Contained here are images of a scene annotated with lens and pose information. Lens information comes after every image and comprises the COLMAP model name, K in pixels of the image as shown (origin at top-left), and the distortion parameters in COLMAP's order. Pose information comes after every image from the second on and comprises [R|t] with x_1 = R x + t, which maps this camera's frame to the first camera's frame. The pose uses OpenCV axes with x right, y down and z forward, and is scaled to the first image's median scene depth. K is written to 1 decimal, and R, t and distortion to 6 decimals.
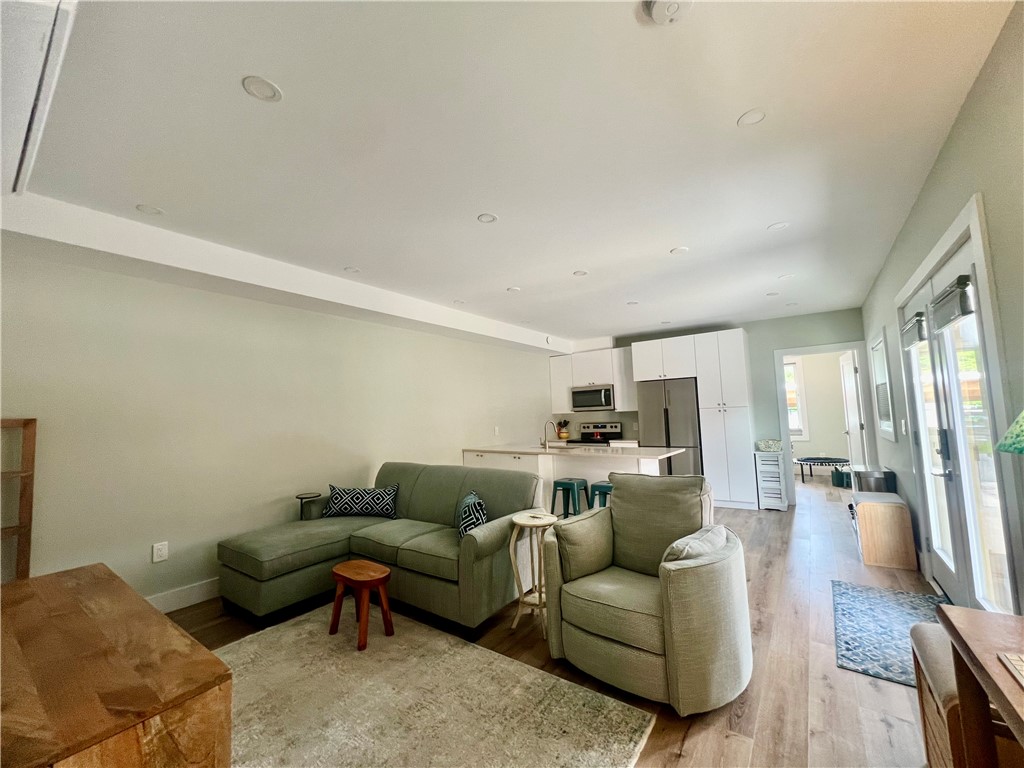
lens RADIAL K [[409.2, 0, 509.4], [0, 409.2, 380.8], [0, 0, 1]] dist [-0.001897, 0.000700]
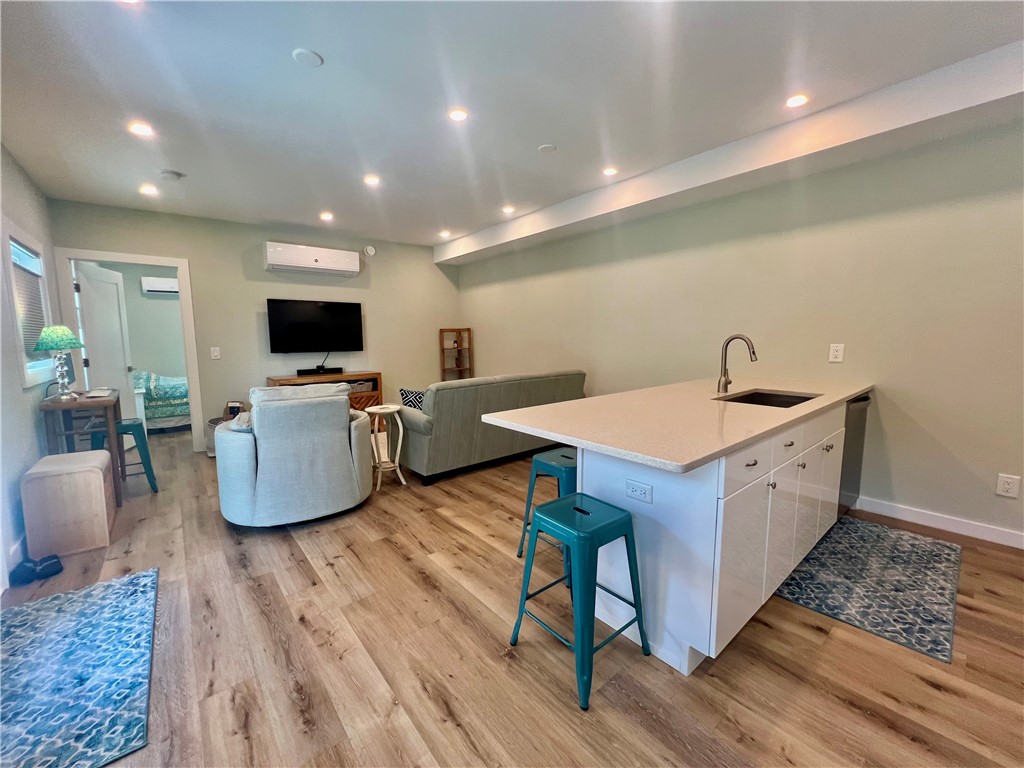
lens RADIAL K [[409.2, 0, 510.2], [0, 409.2, 385.5], [0, 0, 1]] dist [-0.001897, 0.000700]
pose [[-0.232361, 0.139742, -0.962539, 1.047541], [0.101455, 0.987709, 0.118905, 0.122023], [0.967324, -0.070026, -0.243682, 1.476132]]
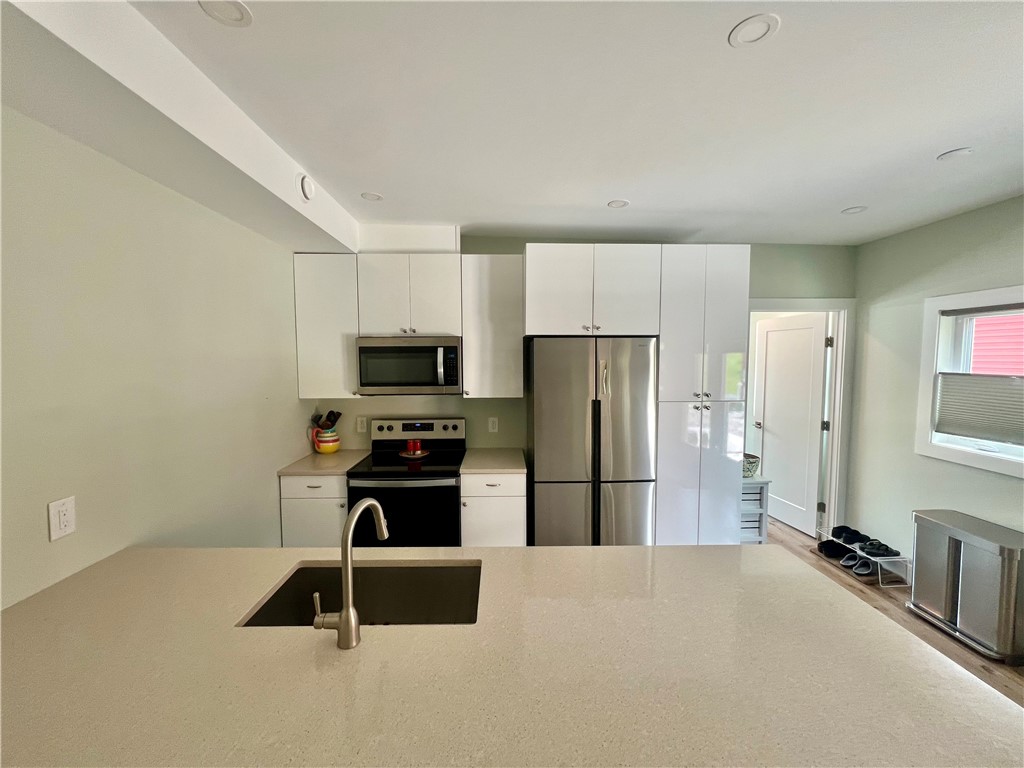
lens RADIAL K [[409.2, 0, 510.3], [0, 409.2, 381.3], [0, 0, 1]] dist [-0.001897, 0.000700]
pose [[0.786226, -0.006633, 0.617903, 0.047616], [-0.077865, 0.990909, 0.109714, 0.008602], [-0.613013, -0.134373, 0.778562, 1.362731]]
